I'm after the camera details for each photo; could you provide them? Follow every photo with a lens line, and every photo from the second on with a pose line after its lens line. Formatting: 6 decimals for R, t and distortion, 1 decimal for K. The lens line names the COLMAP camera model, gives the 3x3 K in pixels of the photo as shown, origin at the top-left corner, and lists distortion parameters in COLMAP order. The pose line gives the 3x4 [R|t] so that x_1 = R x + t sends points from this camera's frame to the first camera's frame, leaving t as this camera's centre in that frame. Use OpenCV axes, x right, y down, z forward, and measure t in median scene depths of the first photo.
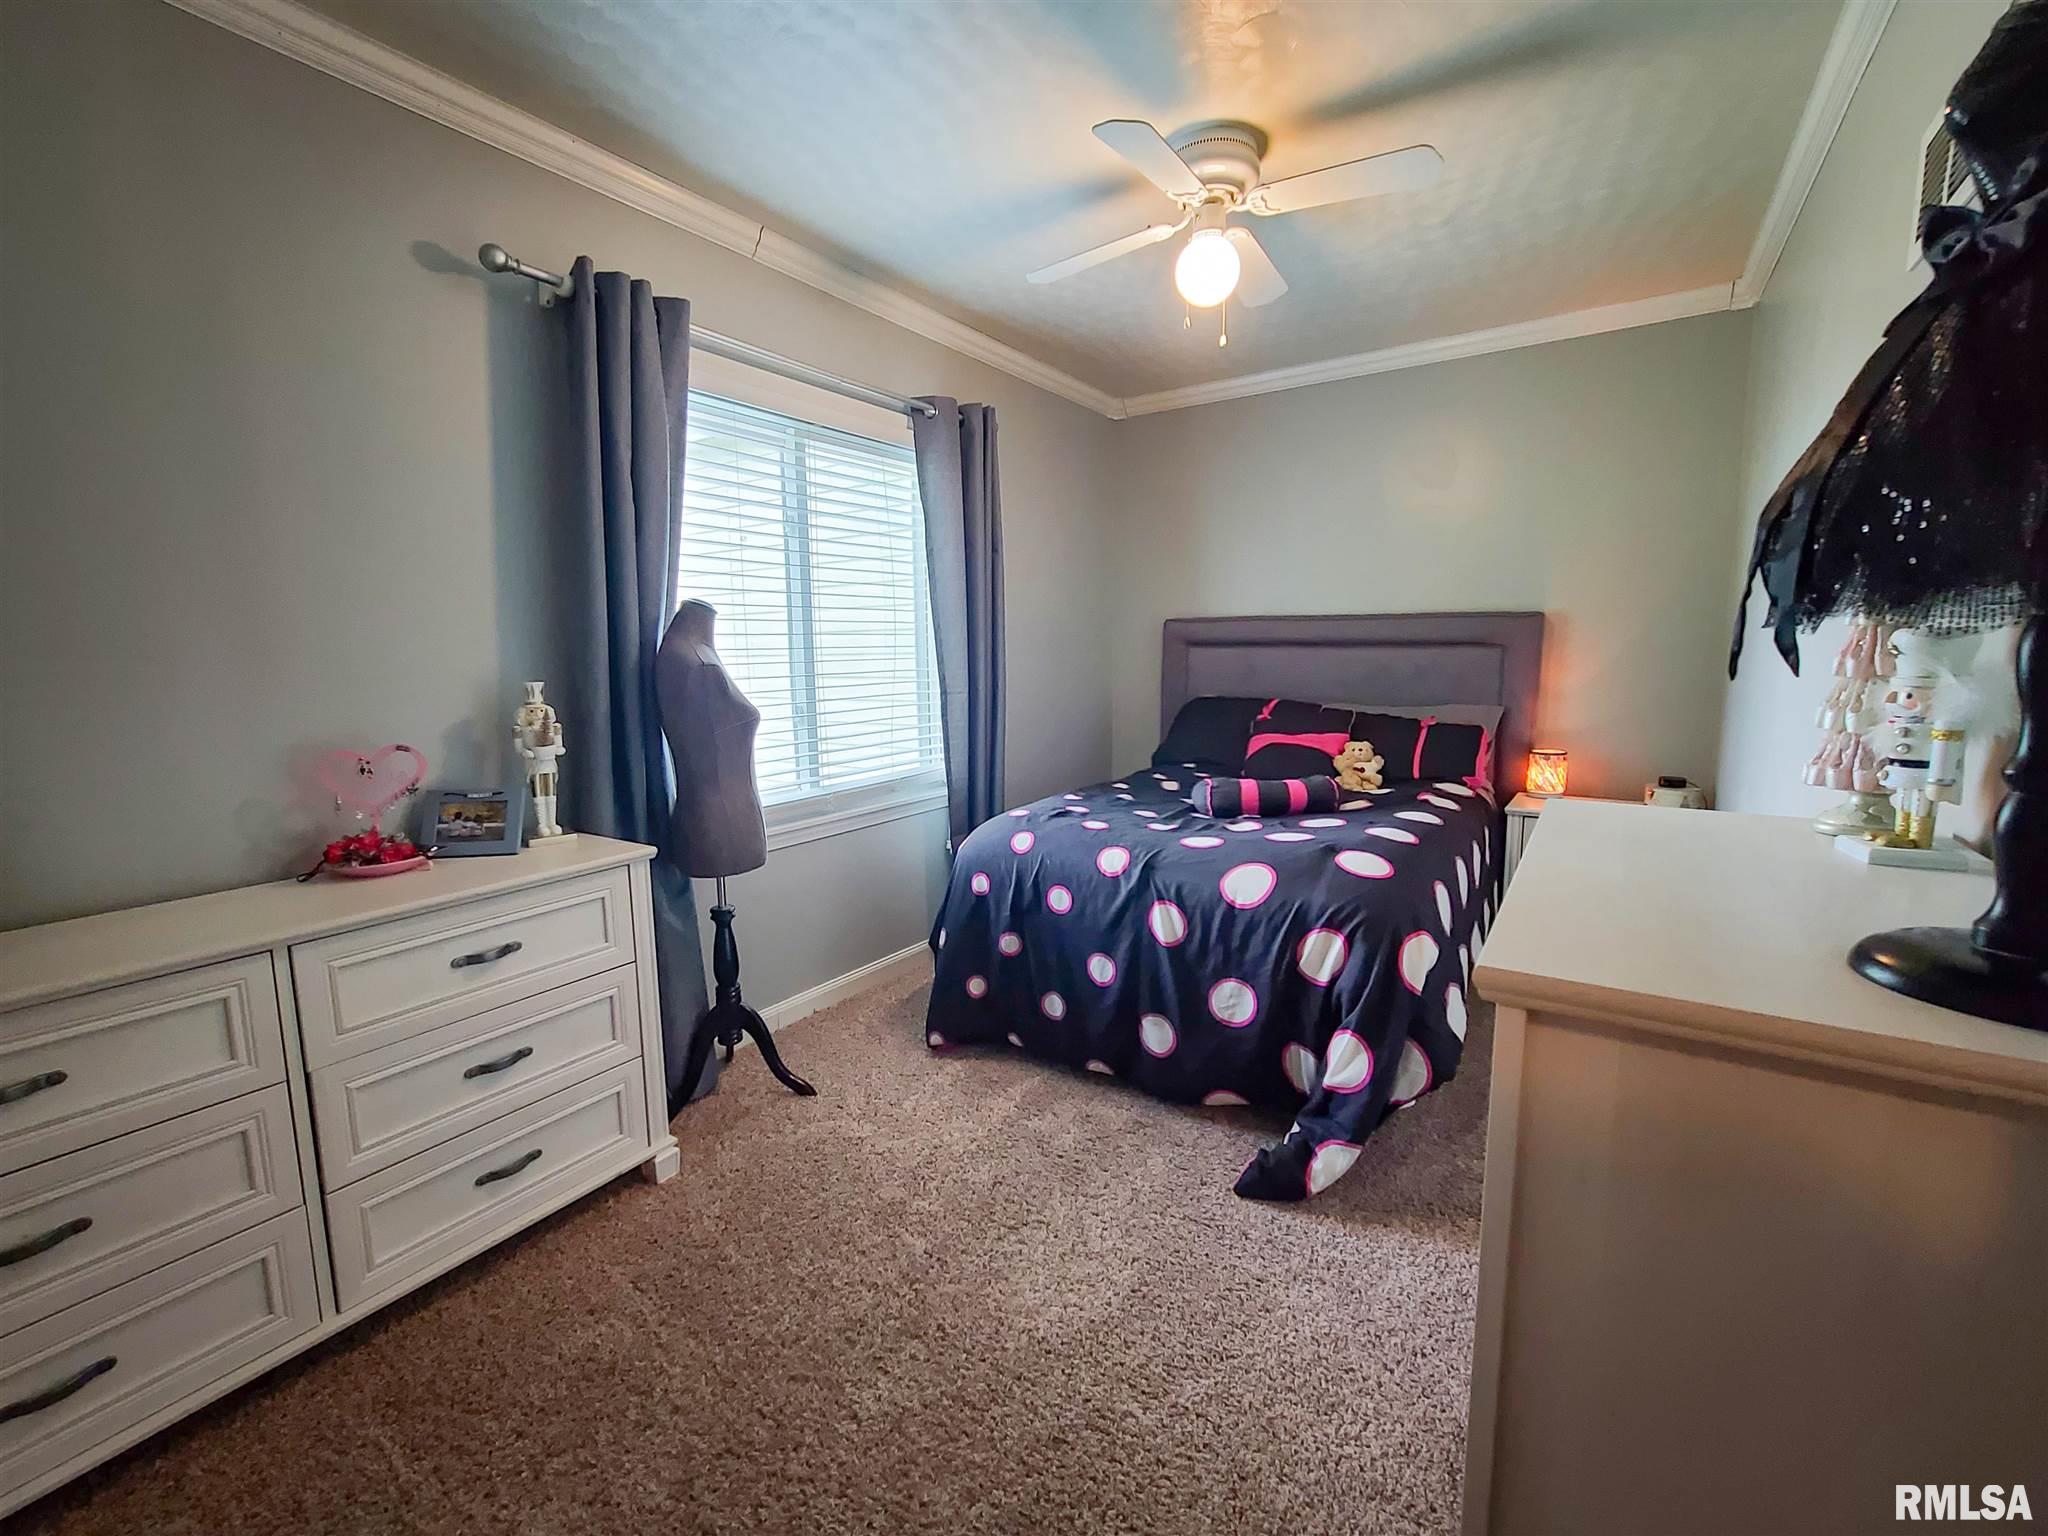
lens RADIAL K [[844.5, 0, 1019.0], [0, 844.5, 762.3], [0, 0, 1]] dist [0.001401, 0.000201]
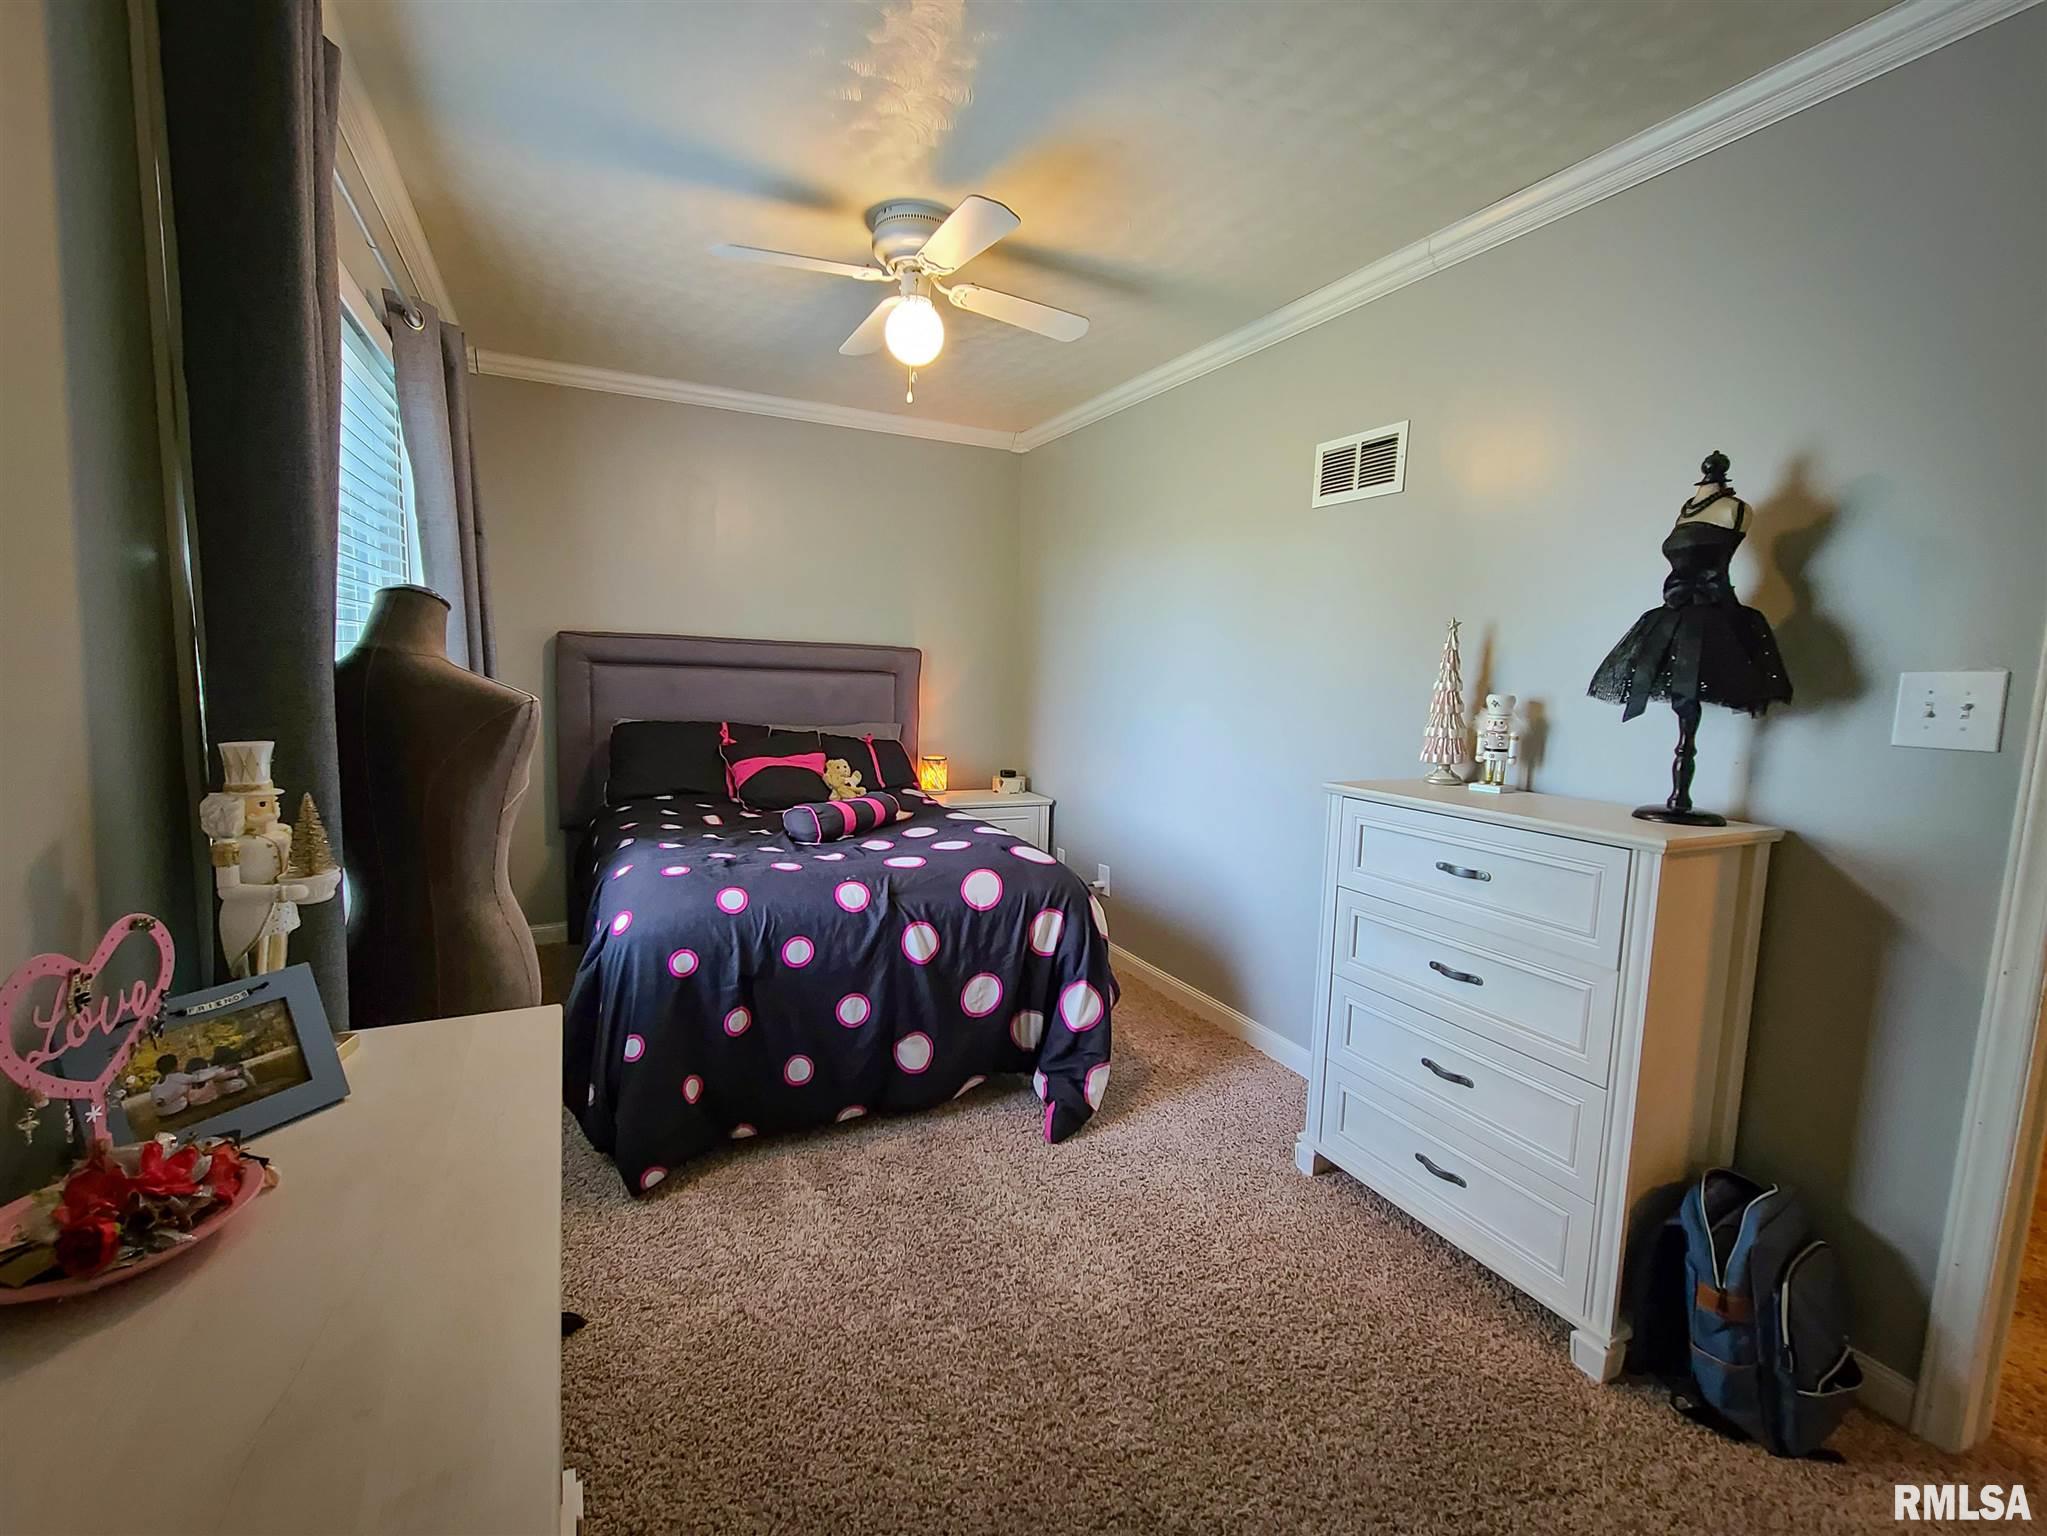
lens RADIAL K [[844.1, 0, 1018.5], [0, 844.1, 762.3], [0, 0, 1]] dist [0.001401, 0.000201]
pose [[0.522343, -0.065506, 0.850216, -0.625795], [0.077971, 0.996537, 0.028877, -0.051967], [-0.849164, 0.051208, 0.525641, 0.328914]]
